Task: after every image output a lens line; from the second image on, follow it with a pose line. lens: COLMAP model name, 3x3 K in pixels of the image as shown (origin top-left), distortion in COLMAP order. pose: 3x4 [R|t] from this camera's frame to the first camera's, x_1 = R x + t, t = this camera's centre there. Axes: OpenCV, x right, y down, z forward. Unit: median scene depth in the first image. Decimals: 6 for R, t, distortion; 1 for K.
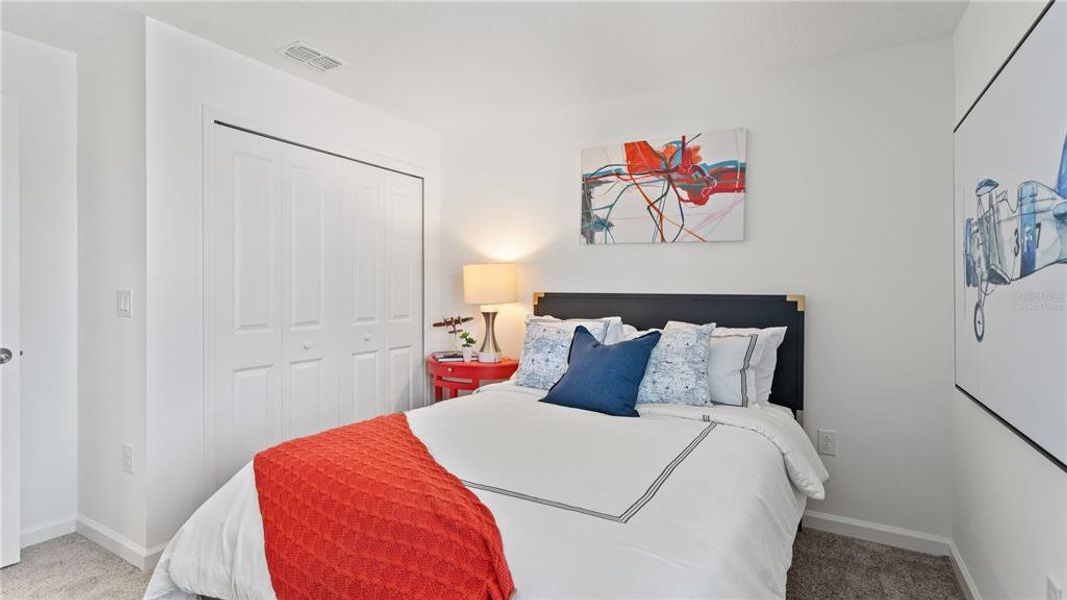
lens RADIAL K [[514.9, 0, 535.0], [0, 514.9, 286.4], [0, 0, 1]] dist [0.000782, 0.000153]
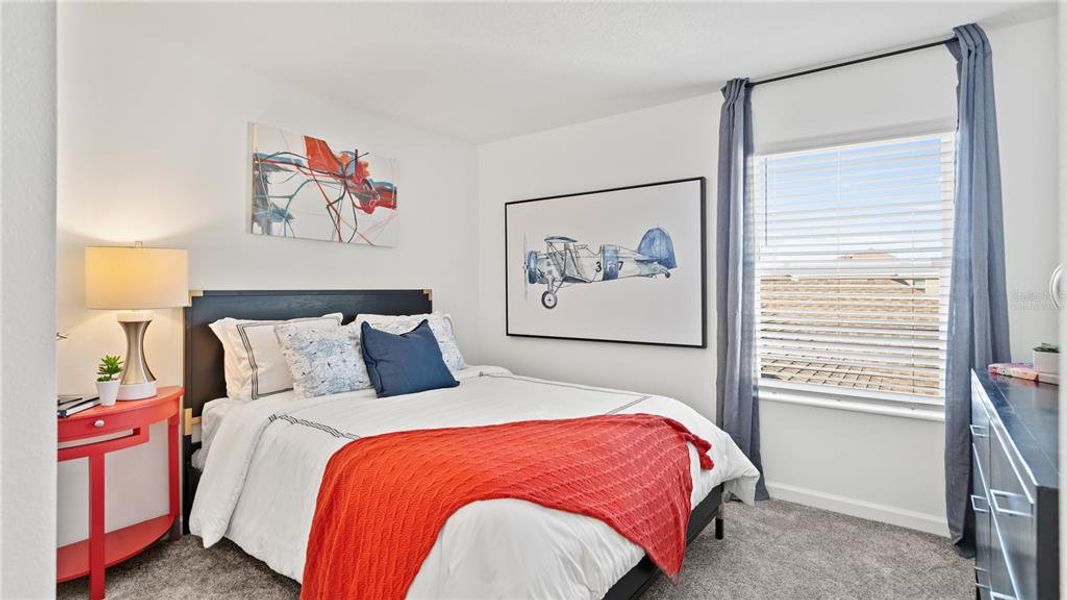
lens RADIAL K [[514.9, 0, 535.0], [0, 514.9, 286.4], [0, 0, 1]] dist [0.000782, 0.000153]
pose [[0.105836, -0.003279, 0.994378, -0.772484], [-0.002497, 0.999991, 0.003563, 0.002328], [-0.994381, -0.002860, 0.105826, 0.479663]]
